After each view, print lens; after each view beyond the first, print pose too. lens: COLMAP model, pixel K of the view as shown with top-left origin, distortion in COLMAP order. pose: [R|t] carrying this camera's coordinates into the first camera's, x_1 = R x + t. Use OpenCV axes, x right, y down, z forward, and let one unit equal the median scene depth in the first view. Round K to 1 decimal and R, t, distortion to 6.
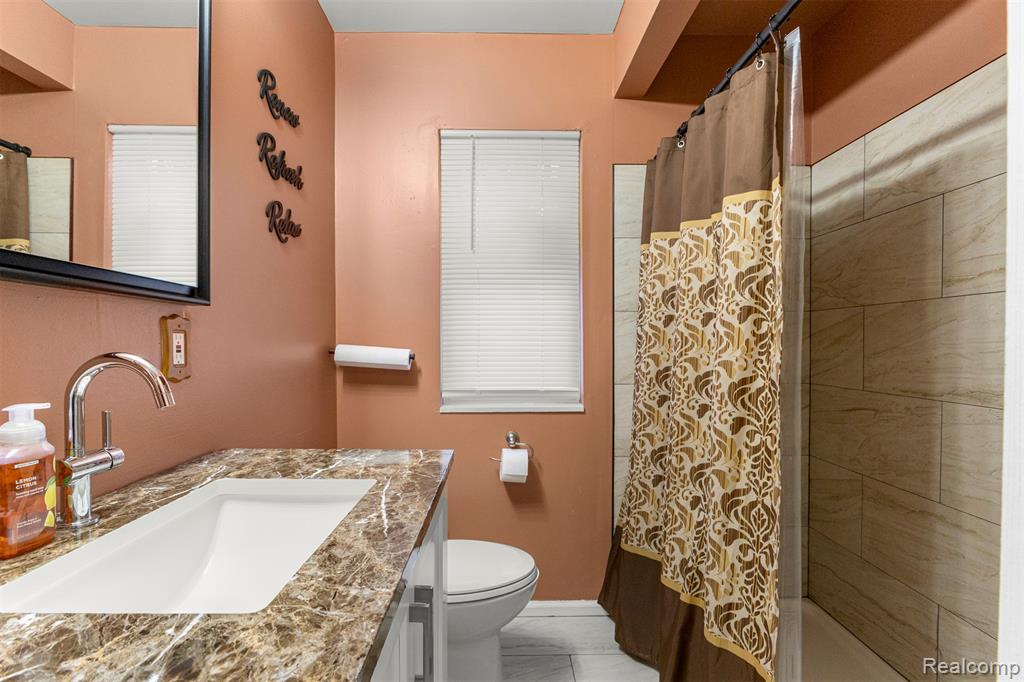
lens RADIAL K [[457.6, 0, 512.0], [0, 457.6, 341.0], [0, 0, 1]] dist [-0.003125, -0.000163]
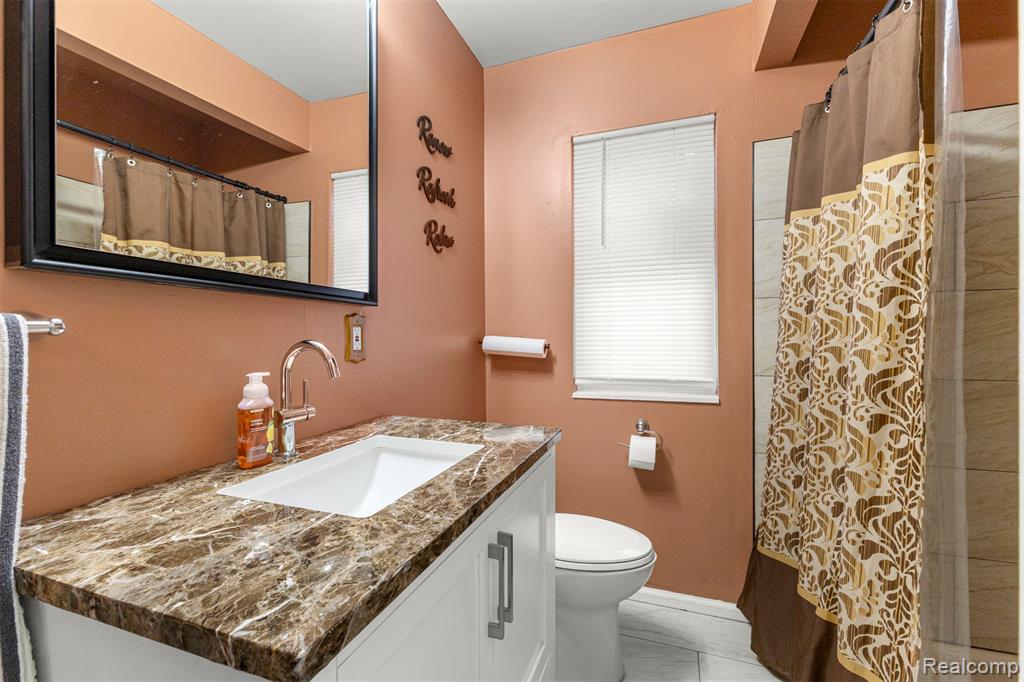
lens RADIAL K [[446.9, 0, 514.6], [0, 446.9, 327.8], [0, 0, 1]] dist [0.010058, 0.000171]
pose [[0.931844, -0.013538, -0.362607, 0.153237], [0.009097, 0.999861, -0.013952, 0.006483], [0.362745, 0.009702, 0.931838, -0.057539]]
